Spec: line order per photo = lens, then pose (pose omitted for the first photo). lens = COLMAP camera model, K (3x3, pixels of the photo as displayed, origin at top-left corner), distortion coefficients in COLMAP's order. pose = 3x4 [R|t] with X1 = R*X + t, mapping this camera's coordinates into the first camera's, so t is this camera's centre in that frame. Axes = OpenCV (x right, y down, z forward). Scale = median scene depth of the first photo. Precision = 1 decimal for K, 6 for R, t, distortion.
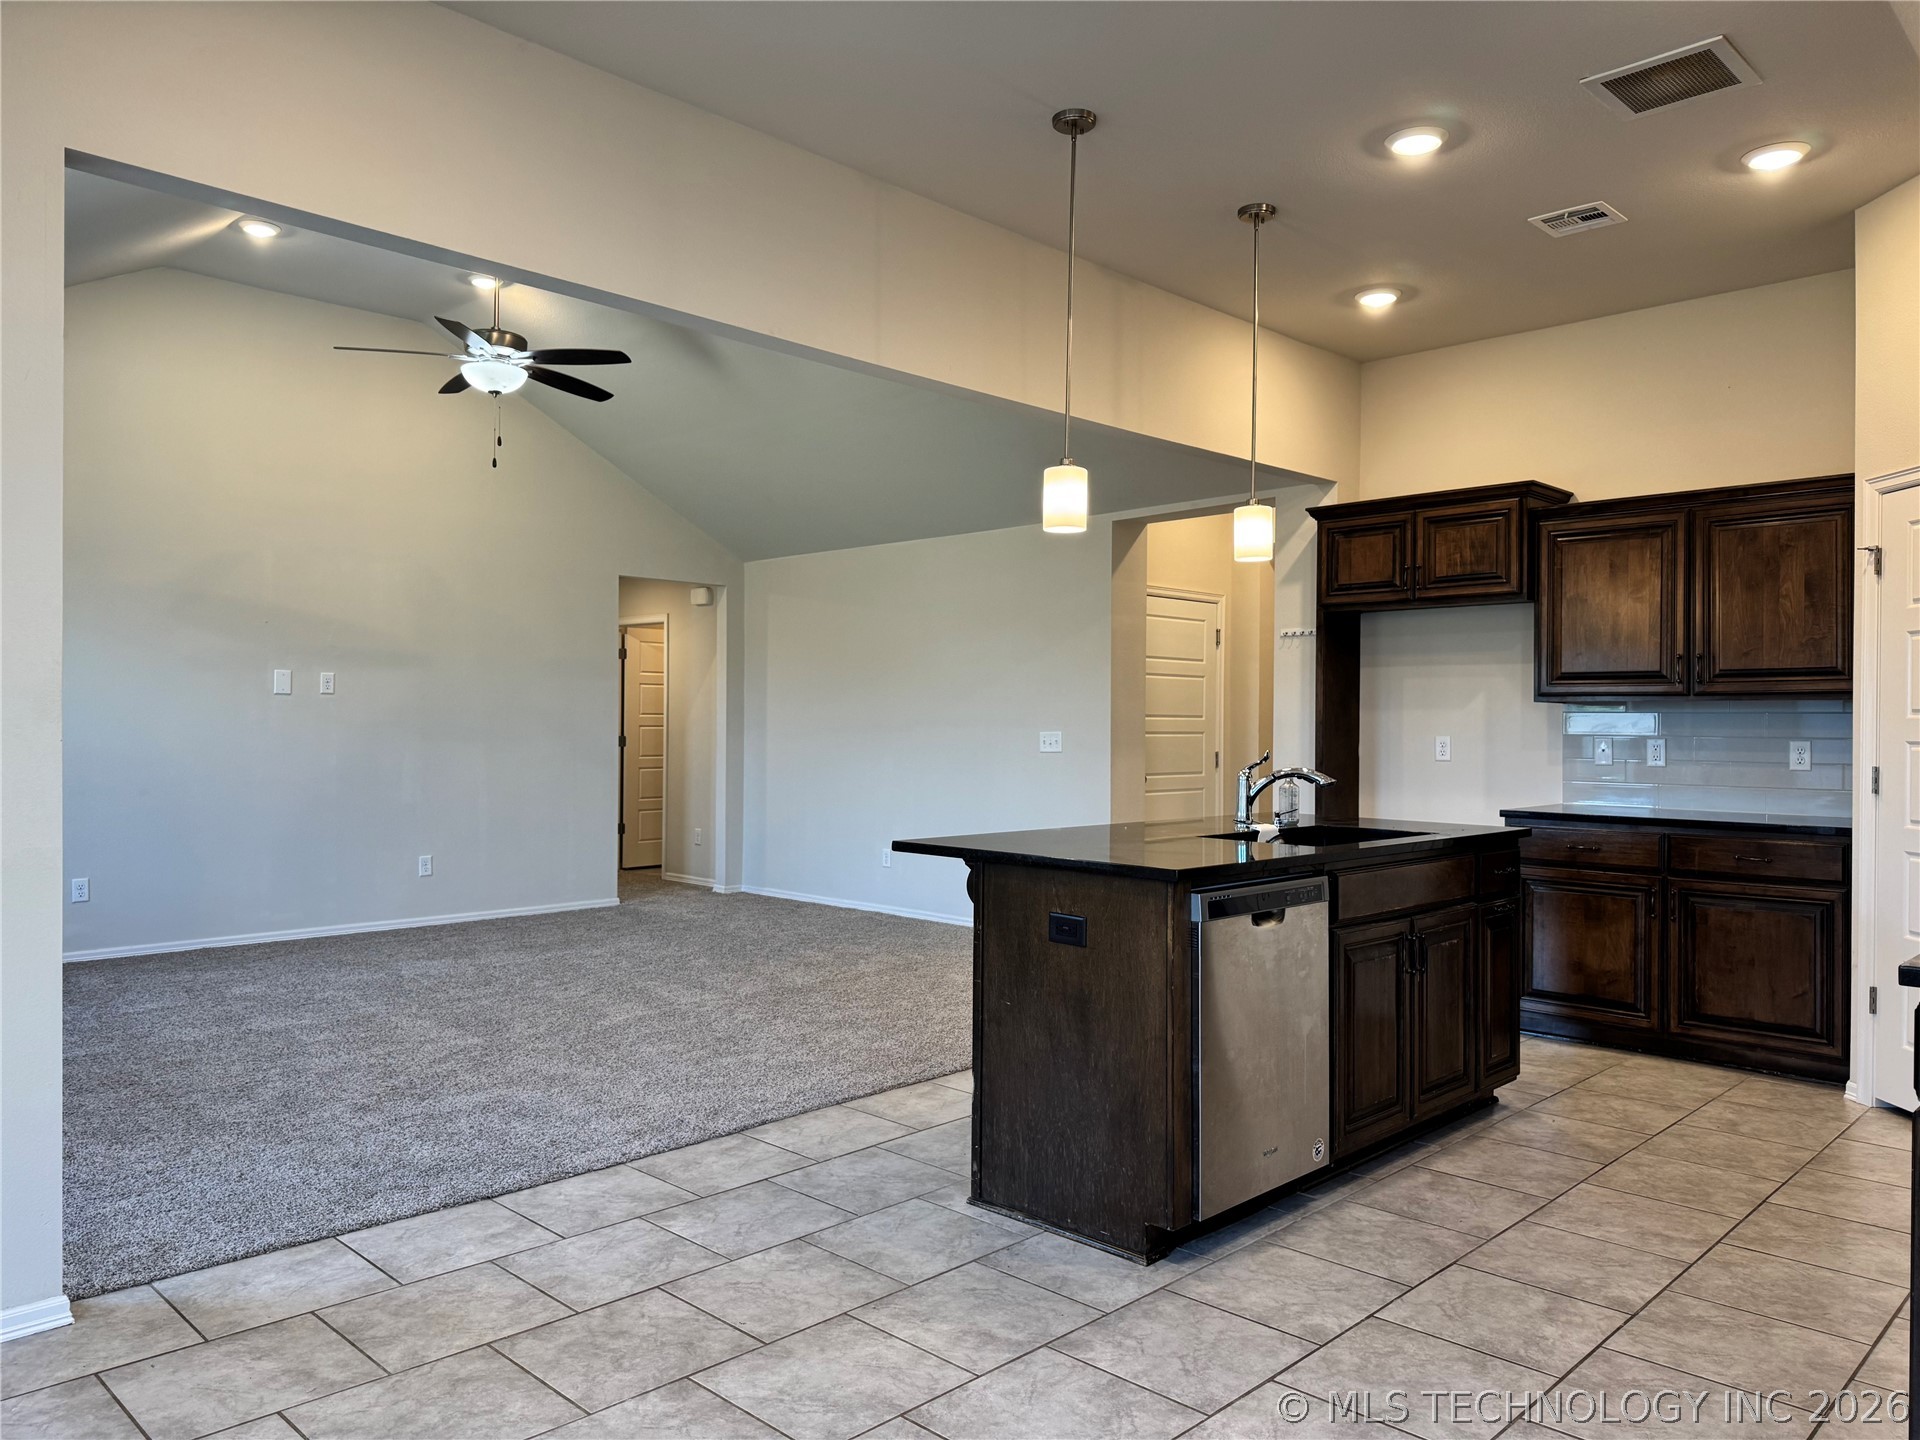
lens RADIAL K [[1353.8, 0, 968.8], [0, 1353.8, 713.3], [0, 0, 1]] dist [0.051819, -0.055914]
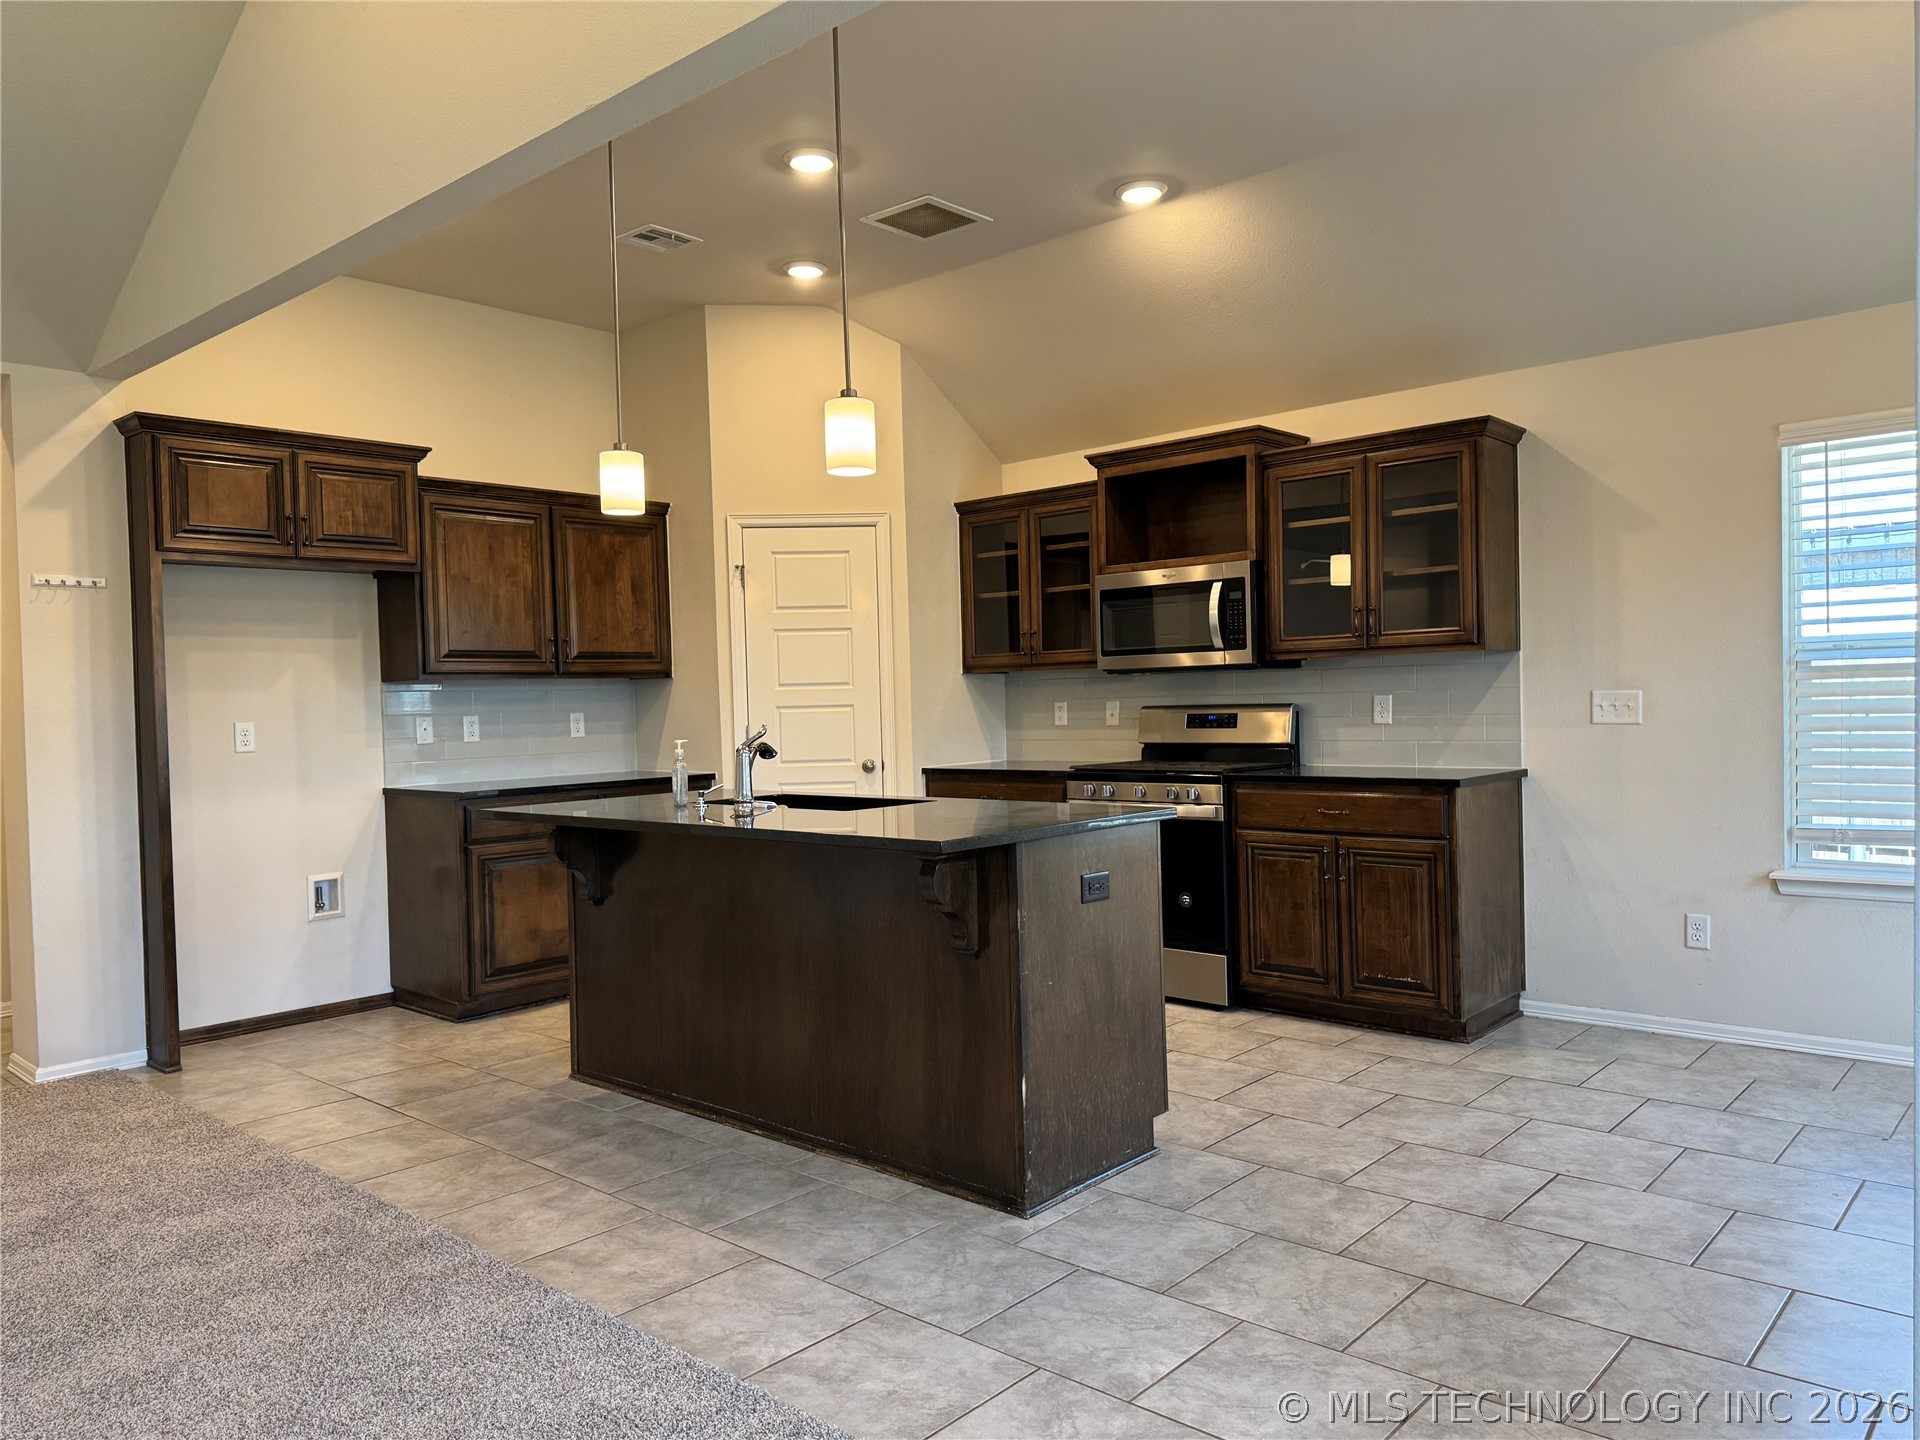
lens RADIAL K [[1353.8, 0, 954.6], [0, 1353.8, 722.4], [0, 0, 1]] dist [0.051819, -0.055914]
pose [[-0.043291, -0.026478, 0.998712, -0.749821], [0.017465, 0.999476, 0.027256, 0.002480], [-0.998910, 0.018622, -0.042806, 0.903708]]
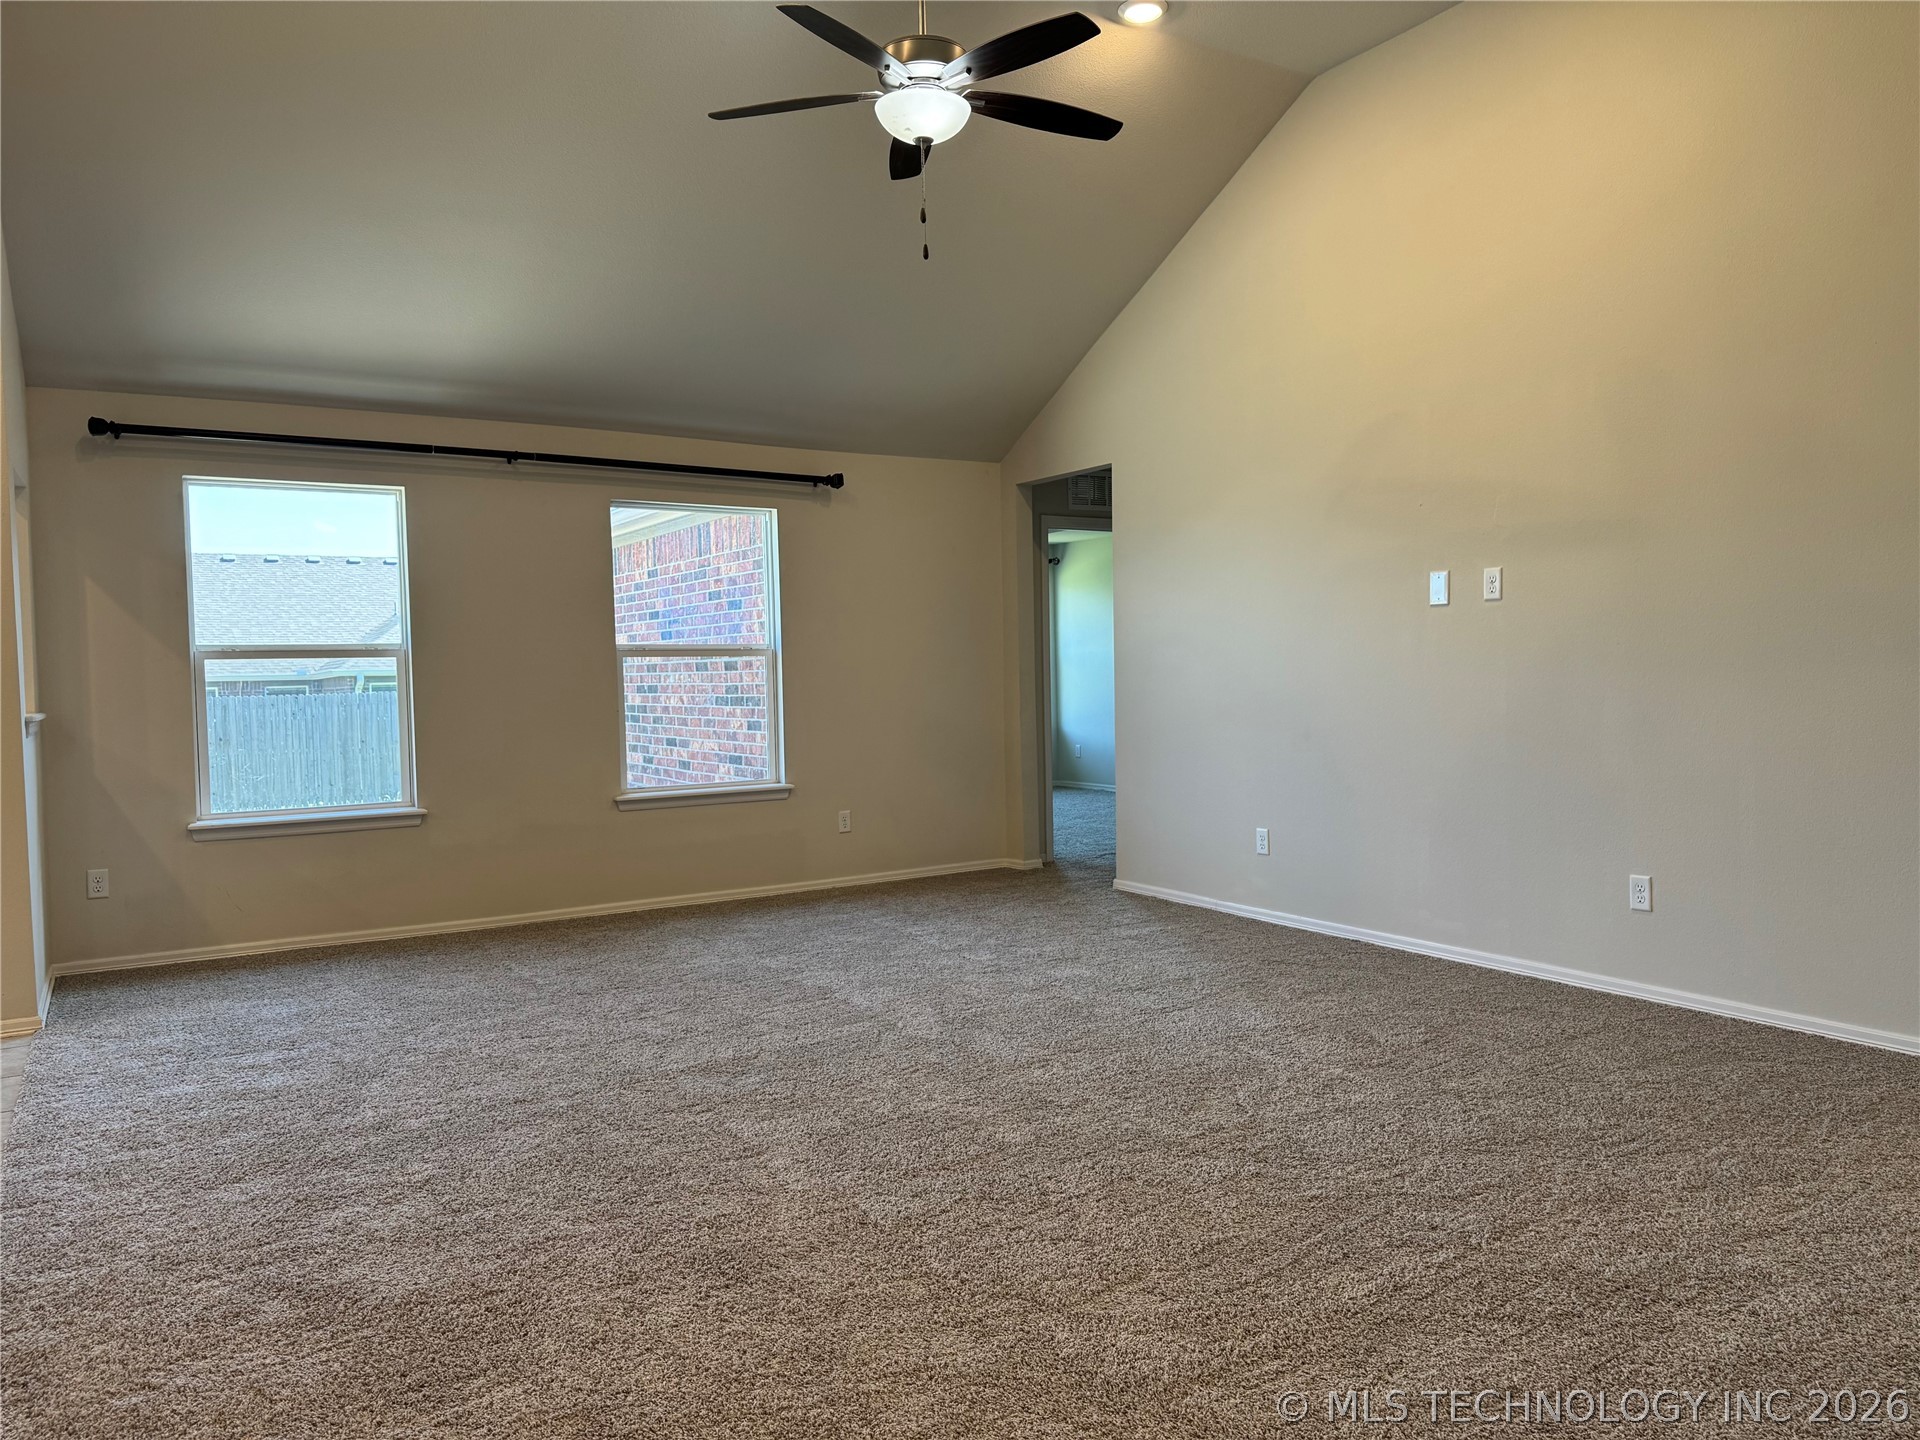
lens RADIAL K [[1353.8, 0, 958.0], [0, 1353.8, 718.4], [0, 0, 1]] dist [0.051819, -0.055914]
pose [[-0.256293, 0.030396, -0.966121, 0.411481], [0.026637, 0.999348, 0.024375, 0.035354], [0.966232, -0.019488, -0.256936, 1.679224]]
